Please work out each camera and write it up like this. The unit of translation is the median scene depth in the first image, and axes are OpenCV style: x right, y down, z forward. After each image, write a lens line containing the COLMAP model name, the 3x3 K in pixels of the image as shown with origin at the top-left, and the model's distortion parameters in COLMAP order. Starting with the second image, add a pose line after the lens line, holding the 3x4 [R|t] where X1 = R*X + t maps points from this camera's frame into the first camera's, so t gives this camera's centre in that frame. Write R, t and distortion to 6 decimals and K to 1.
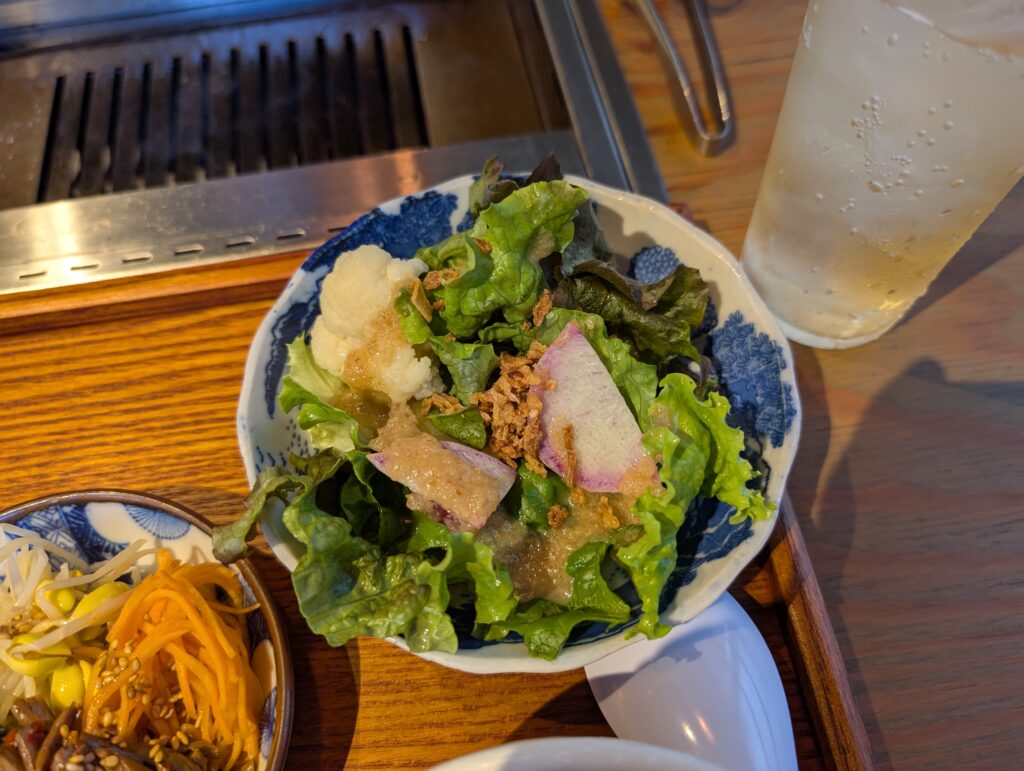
lens RADIAL K [[685.4, 0, 513.5], [0, 685.4, 367.8], [0, 0, 1]] dist [-0.013899, -0.009350]
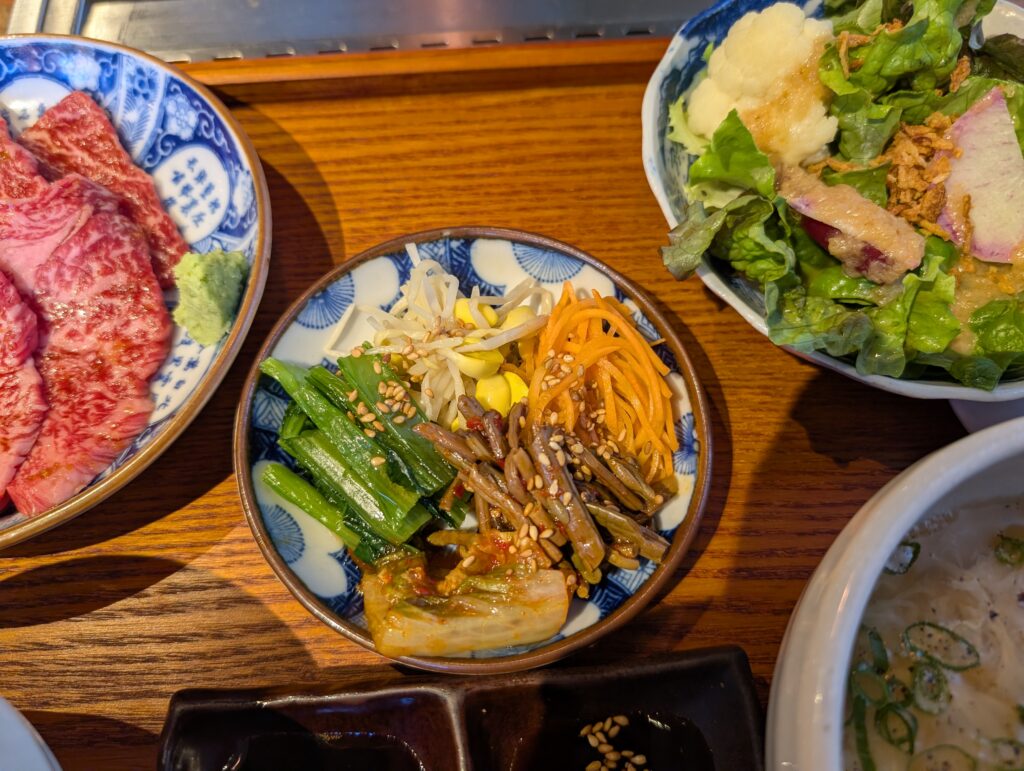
lens RADIAL K [[717.4, 0, 499.1], [0, 717.4, 352.6], [0, 0, 1]] dist [-0.057221, 0.026116]
pose [[0.996829, 0.079322, -0.006288, -0.571272], [-0.078834, 0.995240, 0.057297, 0.302547], [0.010803, -0.056620, 0.998337, -0.072391]]
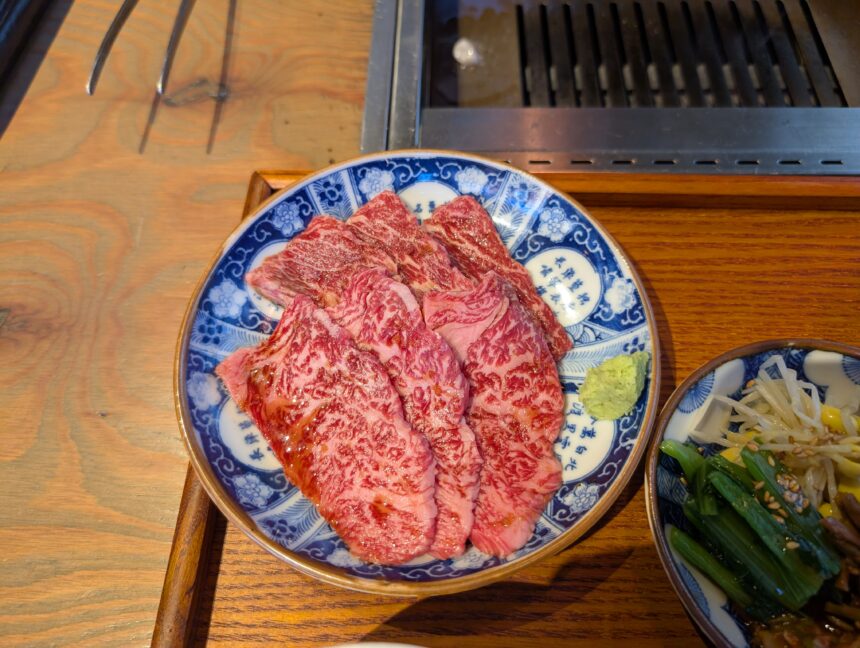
lens RADIAL K [[575.7, 0, 432.3], [0, 575.7, 300.3], [0, 0, 1]] dist [-0.013899, -0.009350]
pose [[0.981587, 0.161047, -0.102721, -1.224820], [-0.159031, 0.986888, 0.027576, 0.190679], [0.105815, -0.010732, 0.994328, -0.126494]]
